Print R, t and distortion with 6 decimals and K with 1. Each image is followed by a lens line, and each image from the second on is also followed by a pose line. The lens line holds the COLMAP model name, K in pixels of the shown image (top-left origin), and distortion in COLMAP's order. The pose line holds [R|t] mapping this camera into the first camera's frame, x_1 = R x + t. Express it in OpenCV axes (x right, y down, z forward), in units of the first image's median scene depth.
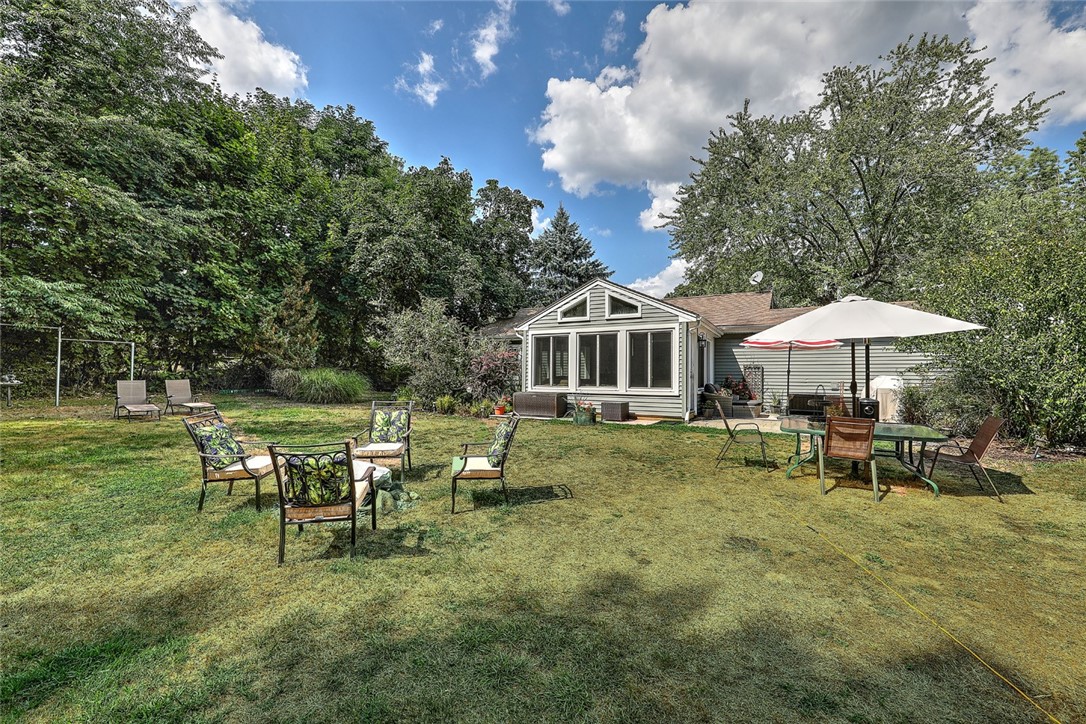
lens RADIAL K [[451.9, 0, 547.6], [0, 451.9, 372.7], [0, 0, 1]] dist [-0.002584, -0.000343]
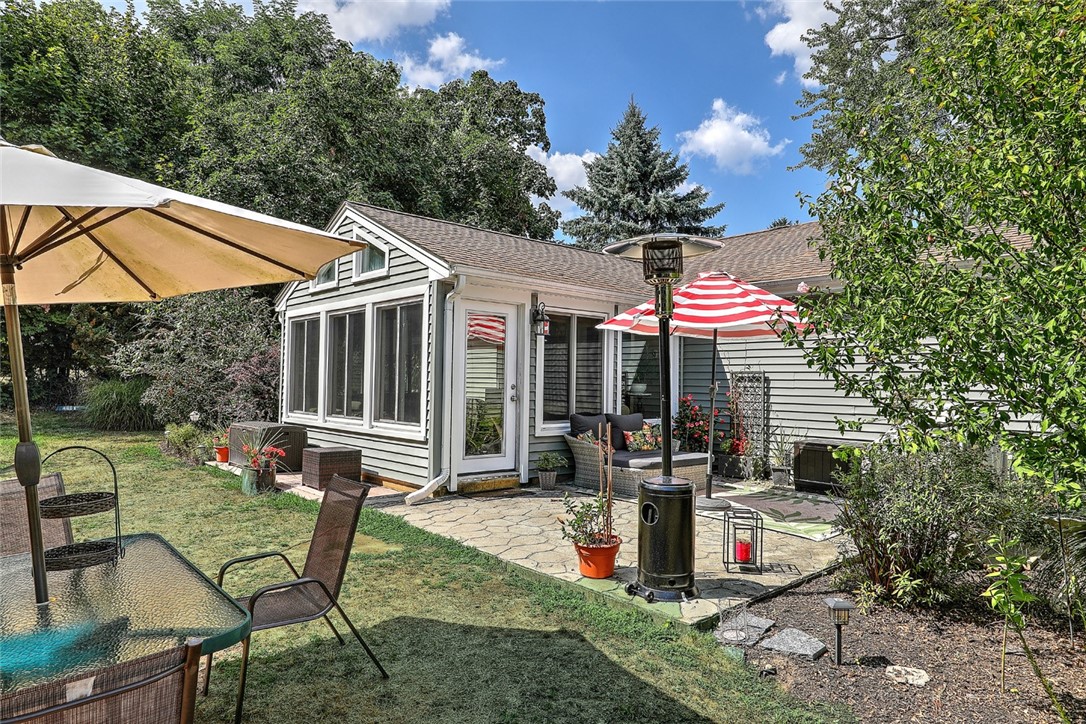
lens RADIAL K [[670.6, 0, 536.2], [0, 670.6, 367.1], [0, 0, 1]] dist [-0.000977, -0.001157]
pose [[0.939134, -0.002990, -0.343537, 0.530959], [-0.003873, 0.999806, -0.019289, -0.009514], [0.343528, 0.019445, 0.938941, 0.335058]]
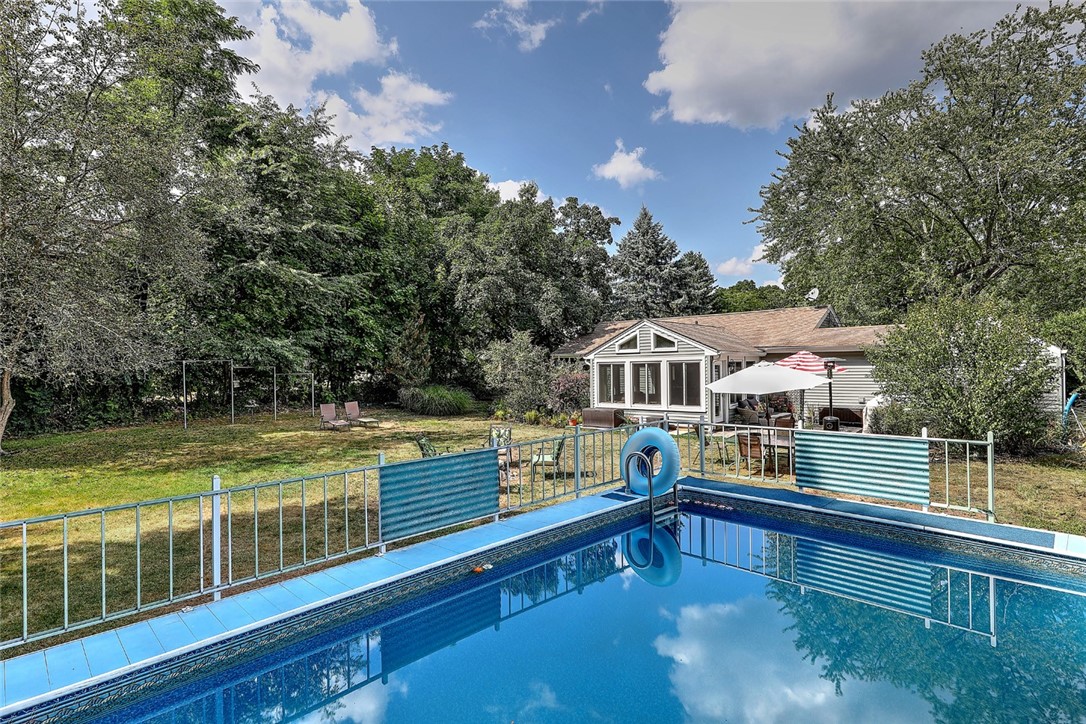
lens RADIAL K [[545.9, 0, 542.5], [0, 545.9, 370.3], [0, 0, 1]] dist [0.003804, 0.000346]
pose [[0.977422, -0.022881, -0.210053, 0.138058], [0.026350, 0.999558, 0.013729, -0.087187], [0.209647, -0.018954, 0.977593, -0.537202]]
